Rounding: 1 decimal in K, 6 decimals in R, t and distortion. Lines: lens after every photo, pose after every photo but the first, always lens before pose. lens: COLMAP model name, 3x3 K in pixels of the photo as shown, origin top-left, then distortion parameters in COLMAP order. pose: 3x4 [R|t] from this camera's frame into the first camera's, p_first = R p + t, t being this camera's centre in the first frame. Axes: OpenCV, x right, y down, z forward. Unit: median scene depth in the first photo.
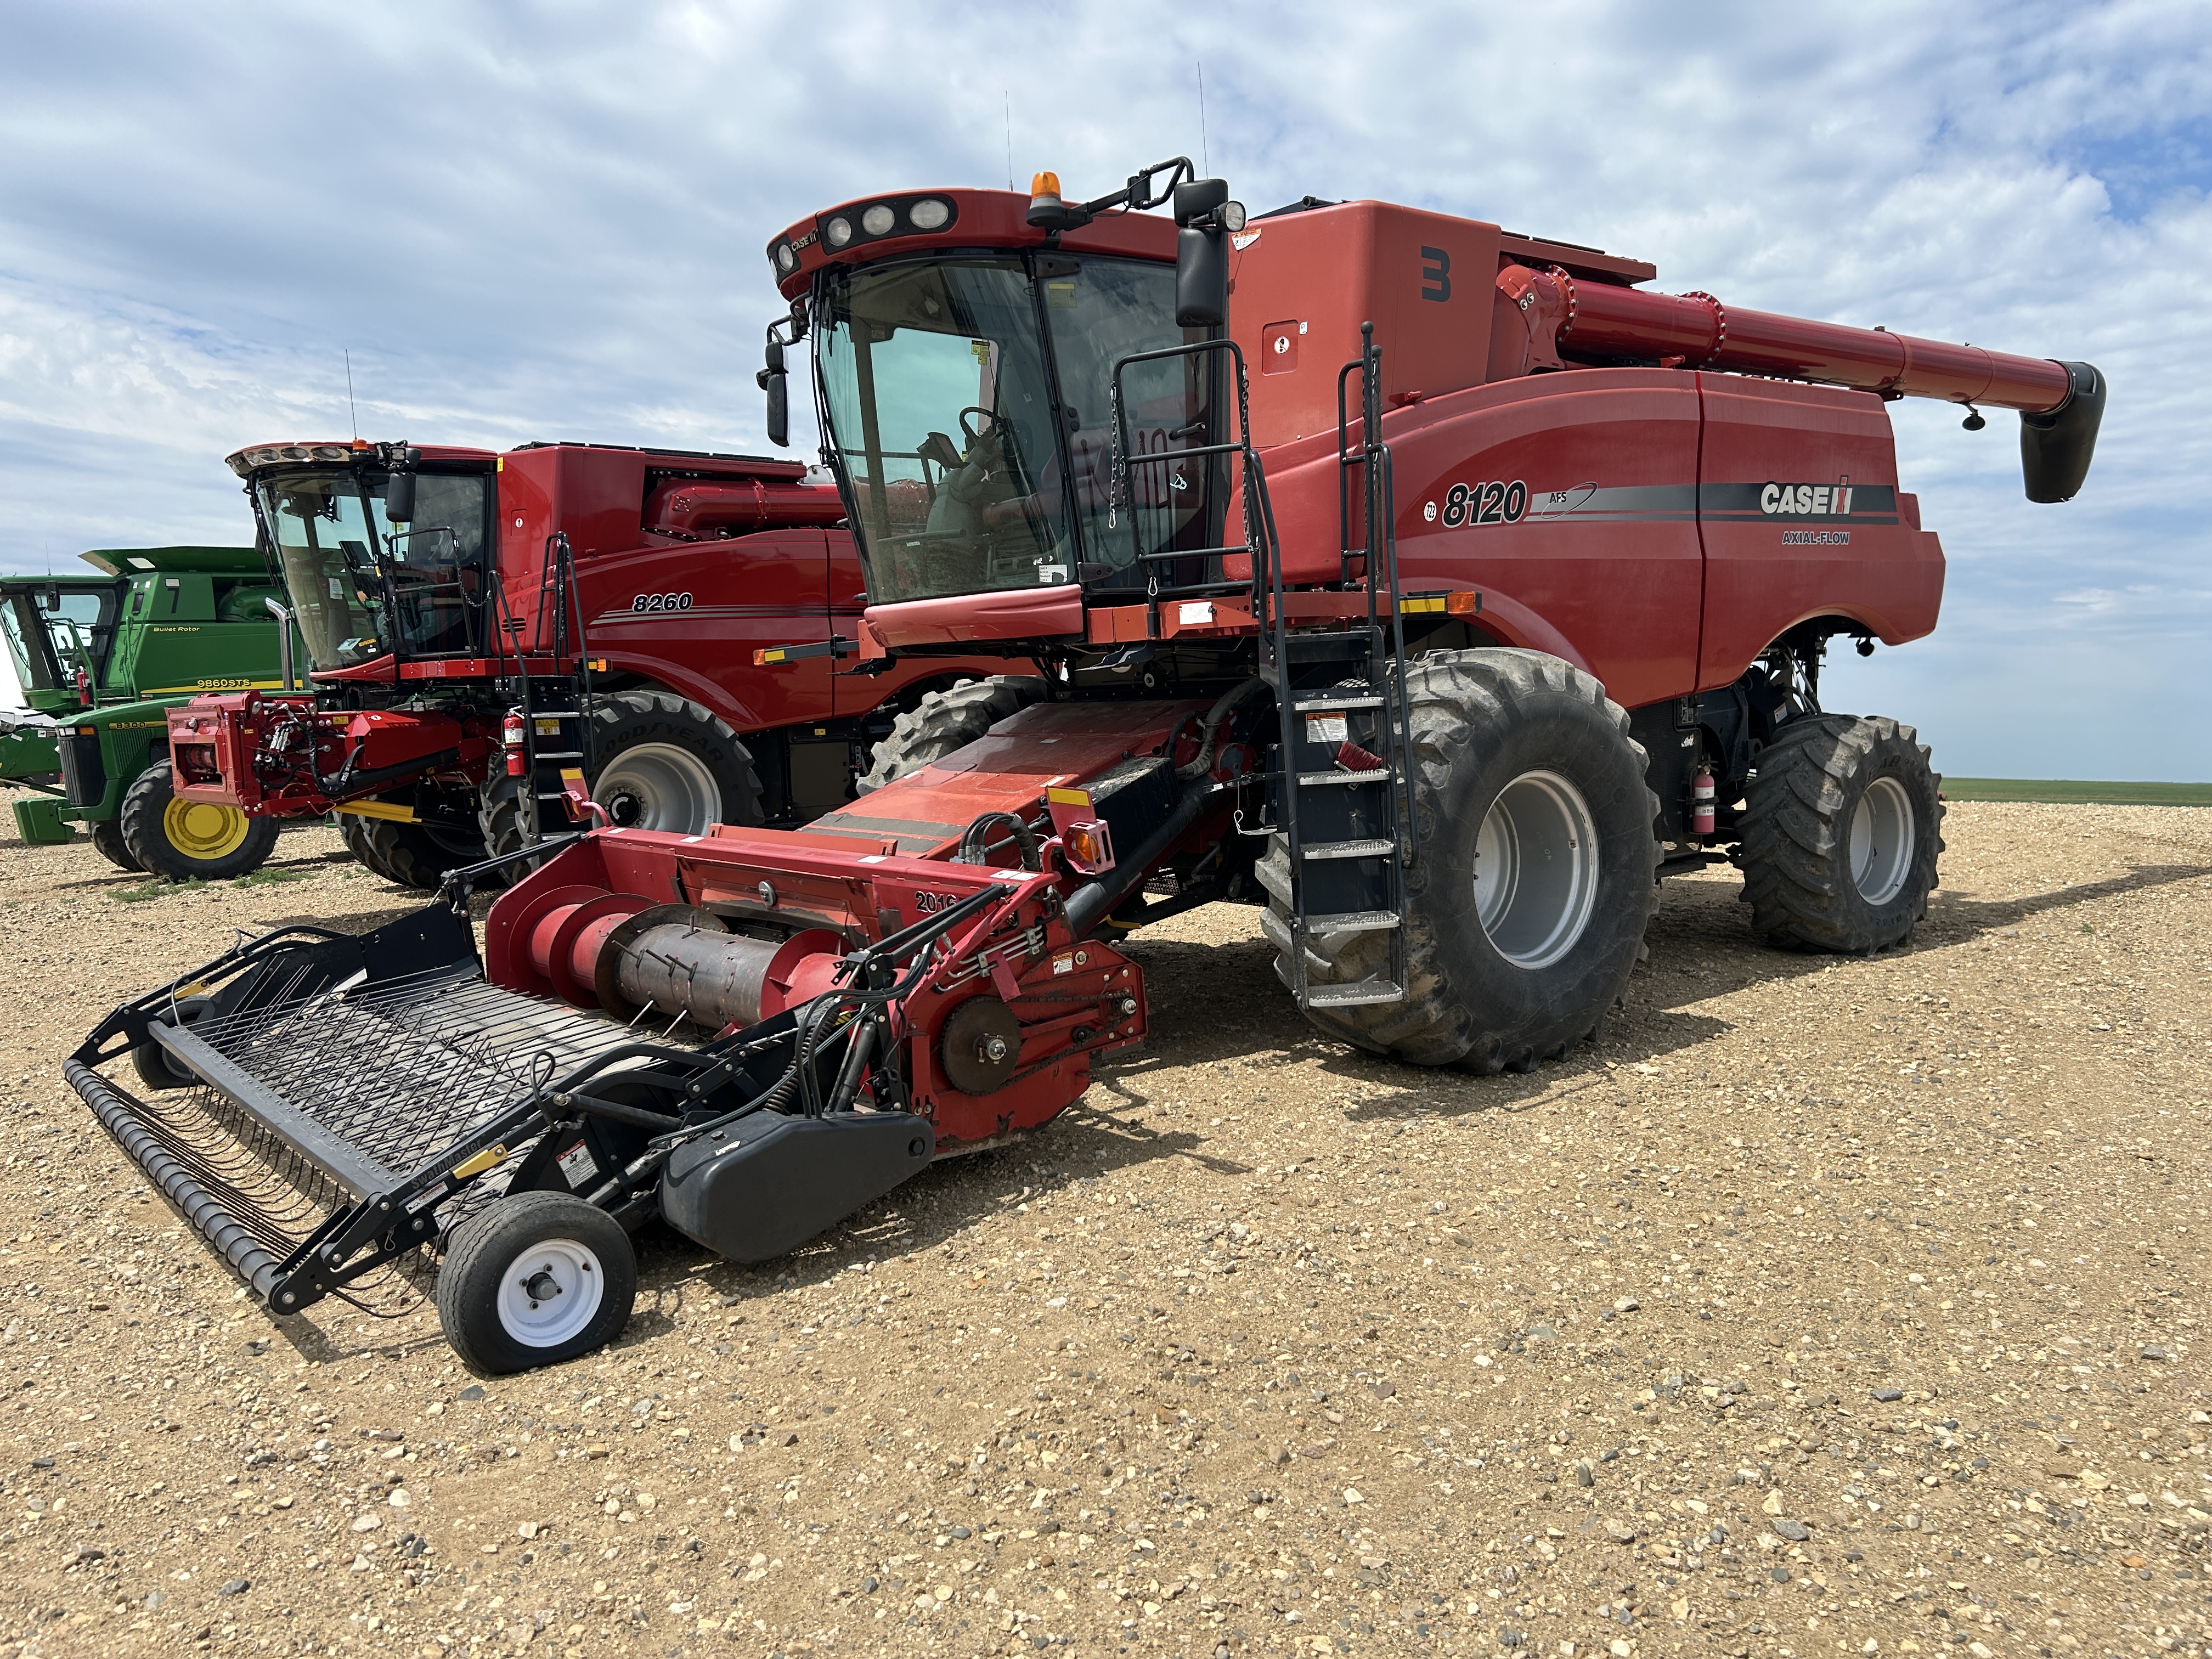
lens RADIAL K [[1686.8, 0, 1106.3], [0, 1686.8, 829.3], [0, 0, 1]] dist [0.042845, -0.032295]
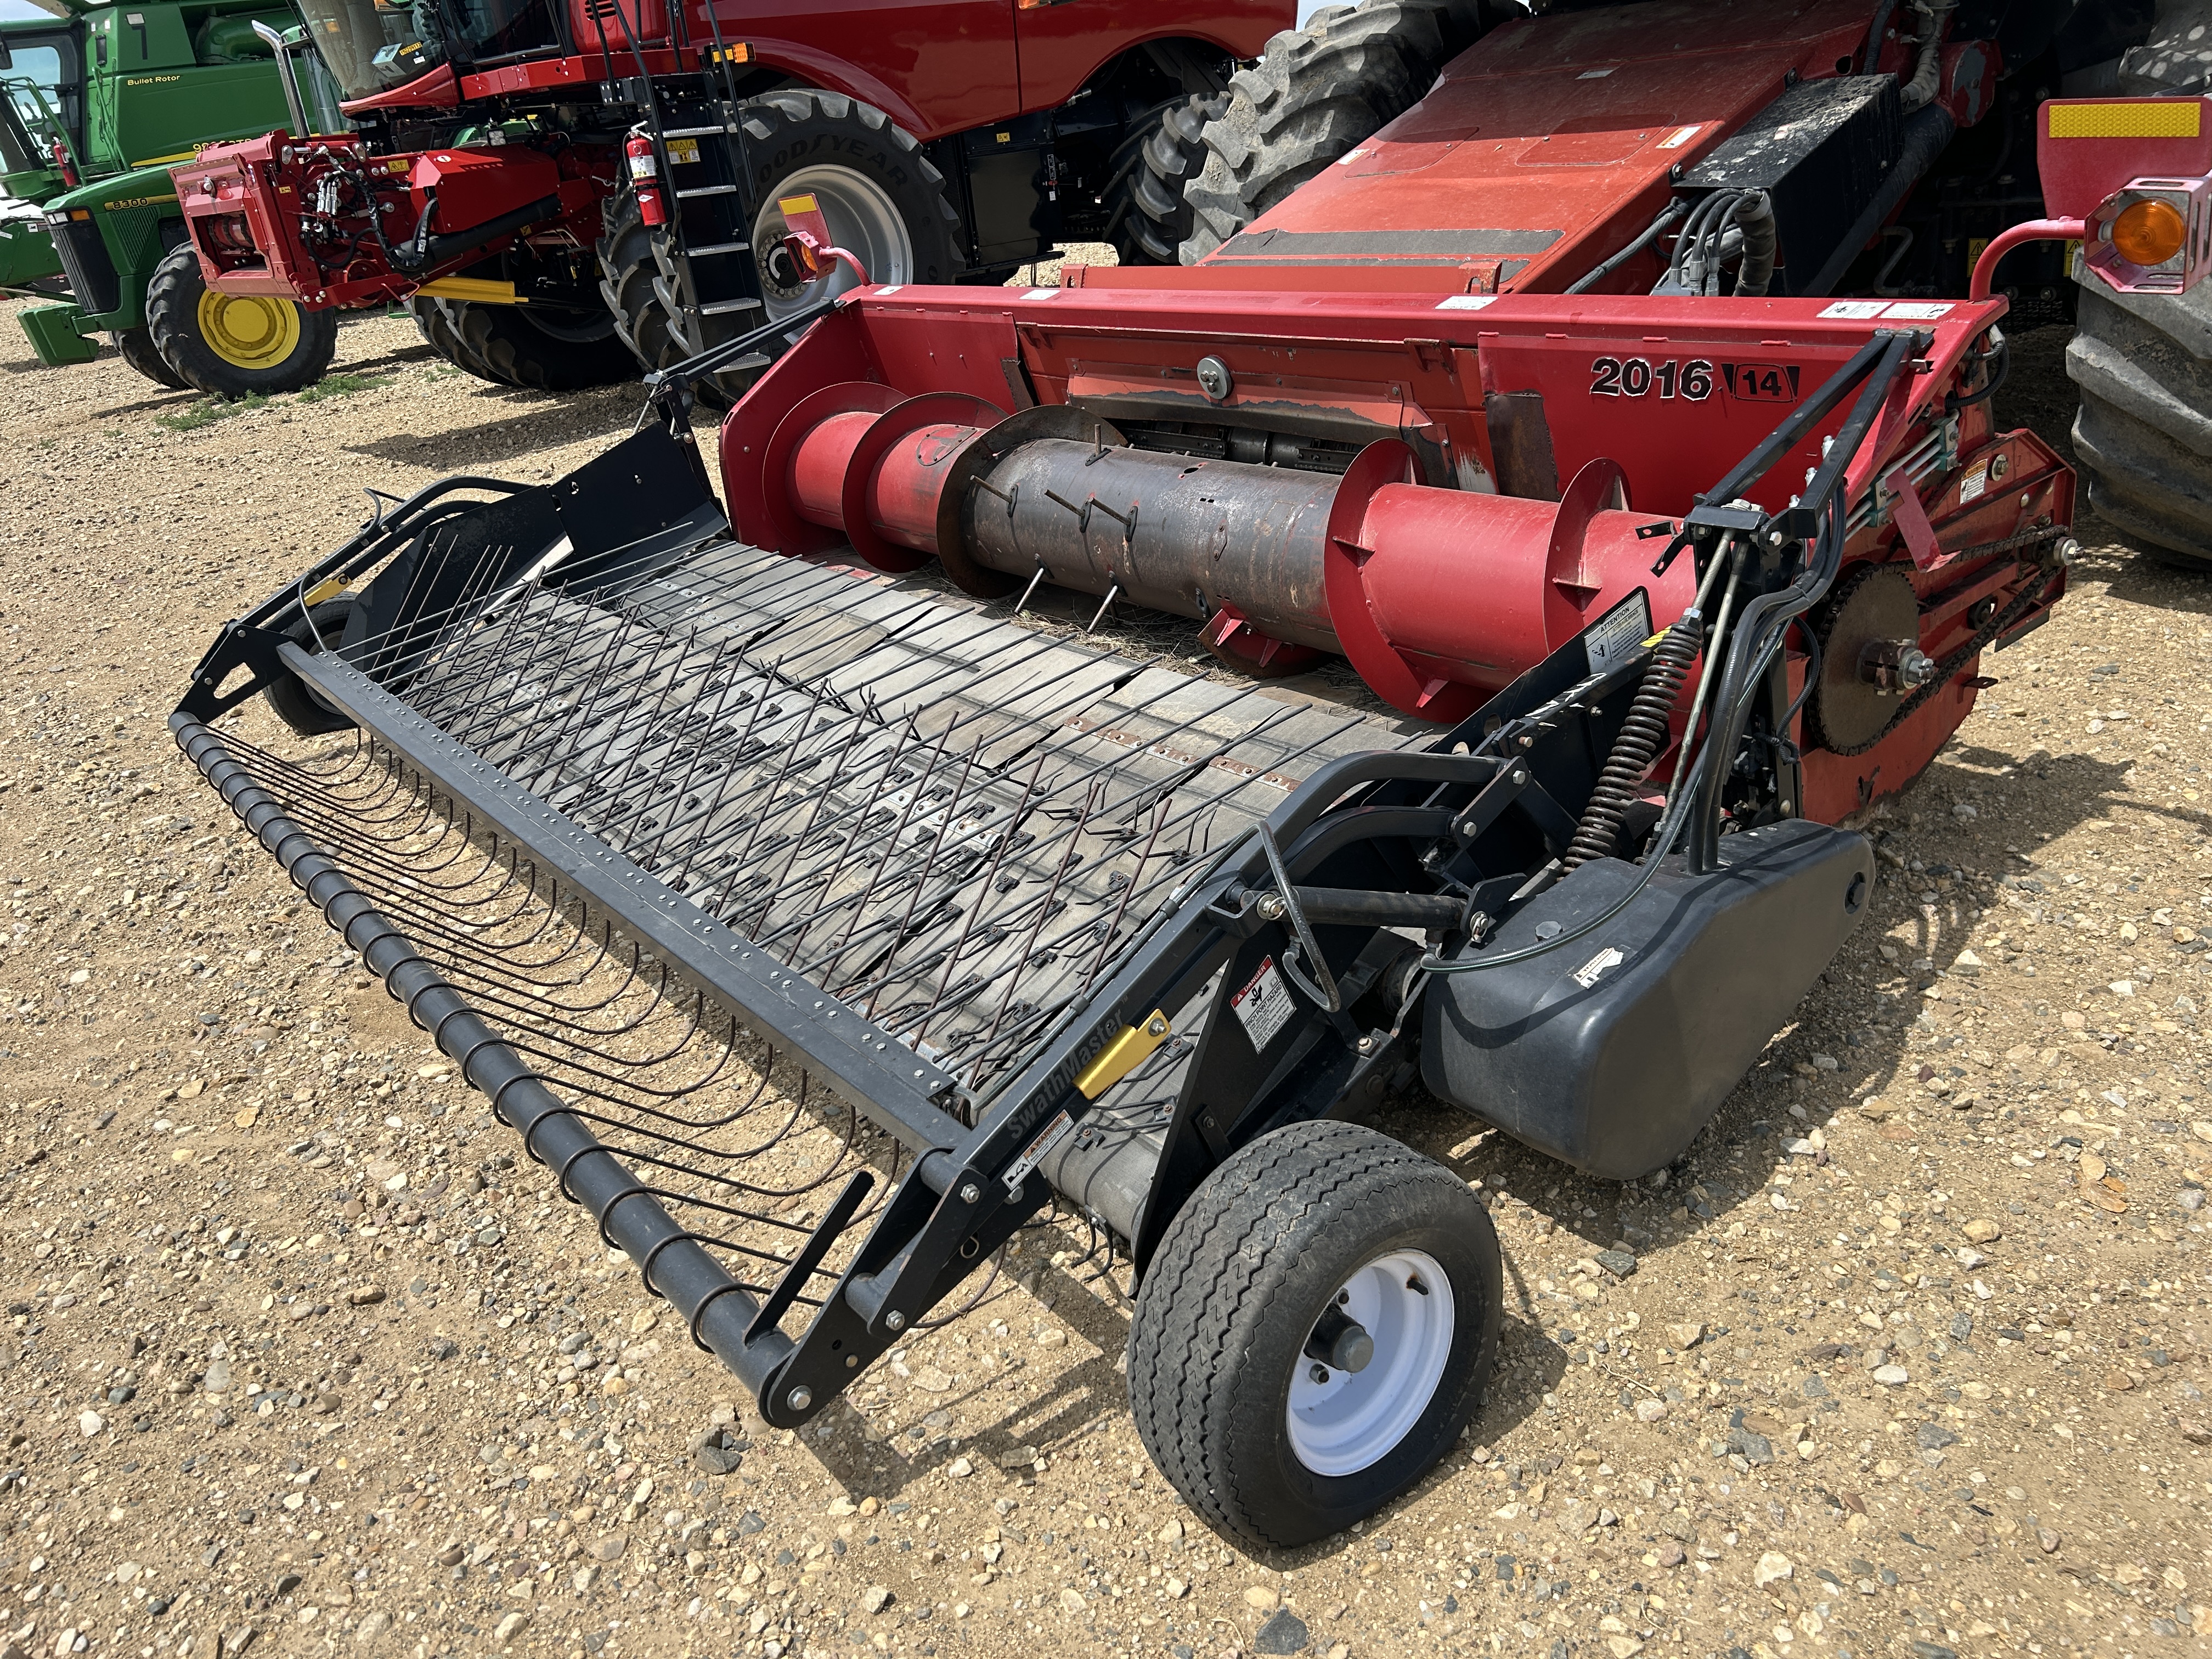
lens RADIAL K [[1685.9, 0, 1099.0], [0, 1685.9, 831.3], [0, 0, 1]] dist [0.059929, -0.066656]
pose [[0.996716, -0.061233, -0.052983, -0.130357], [0.074907, 0.945752, 0.316136, -0.001934], [0.030751, -0.319067, 0.947233, 0.220570]]
